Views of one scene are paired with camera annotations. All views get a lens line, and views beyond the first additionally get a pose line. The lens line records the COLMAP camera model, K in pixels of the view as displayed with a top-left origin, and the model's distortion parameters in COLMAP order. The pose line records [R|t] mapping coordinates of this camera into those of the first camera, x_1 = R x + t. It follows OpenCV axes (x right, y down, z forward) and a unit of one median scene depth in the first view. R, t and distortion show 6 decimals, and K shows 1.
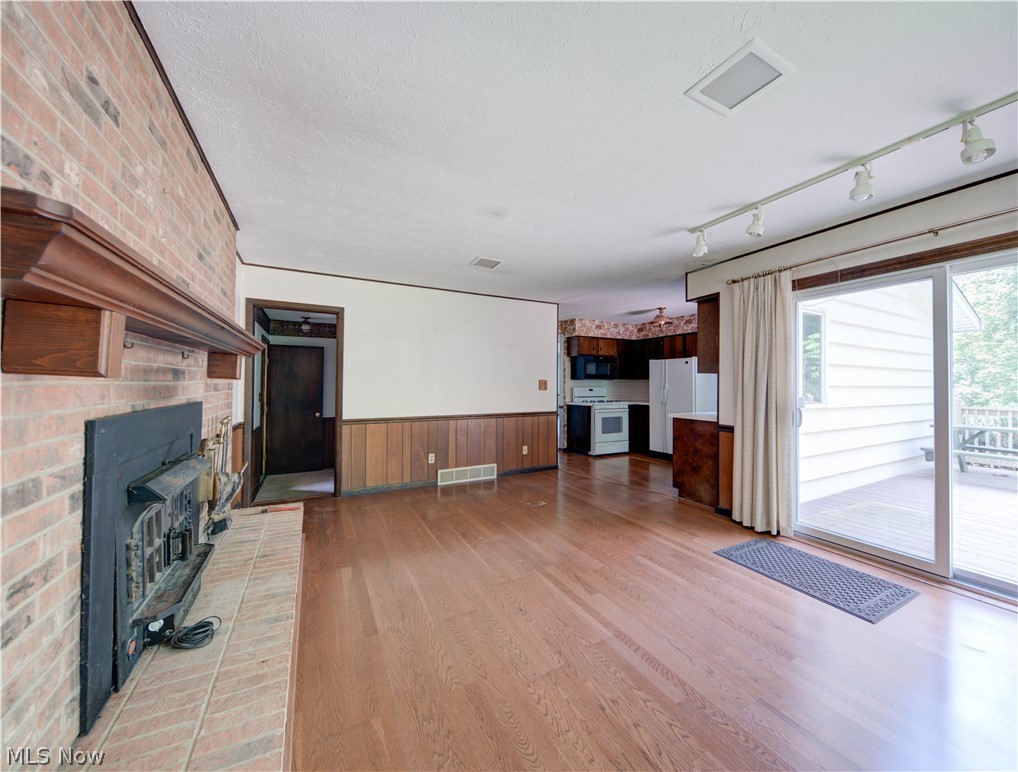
lens RADIAL K [[374.3, 0, 513.6], [0, 374.3, 381.7], [0, 0, 1]] dist [0.000807, -0.000015]
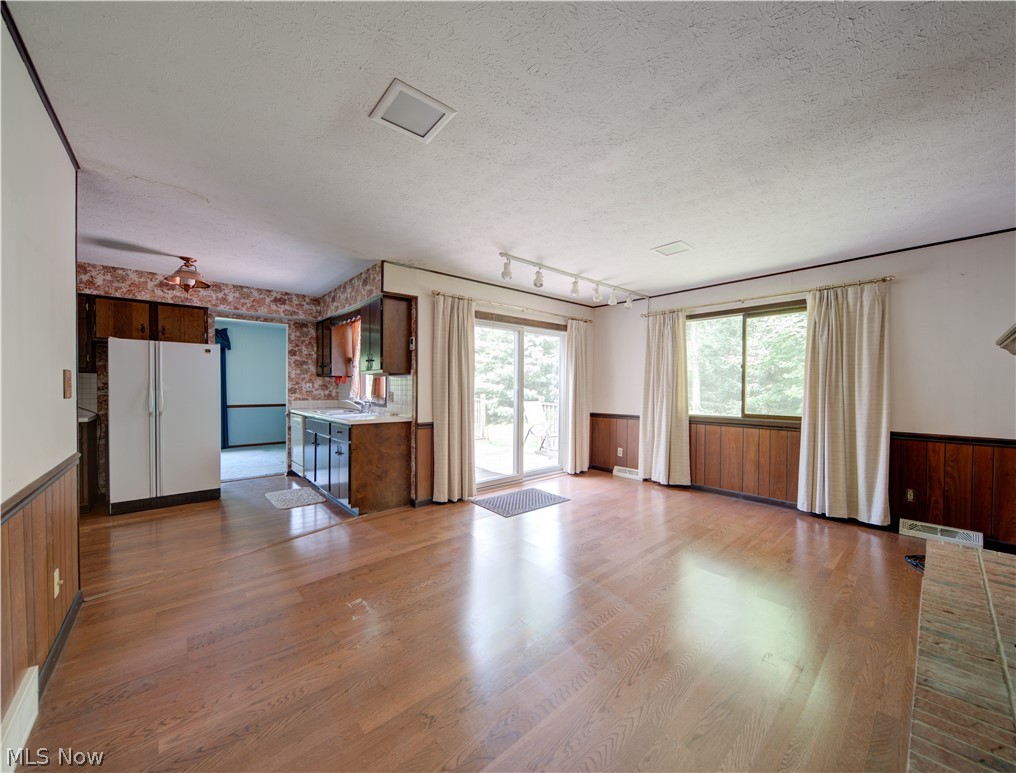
lens RADIAL K [[373.6, 0, 511.5], [0, 373.6, 389.0], [0, 0, 1]] dist [0.000807, -0.000015]
pose [[-0.250055, -0.024120, 0.967931, -0.512297], [-0.016586, 0.999650, 0.020626, -0.007264], [-0.968090, -0.010896, -0.250368, 0.969085]]
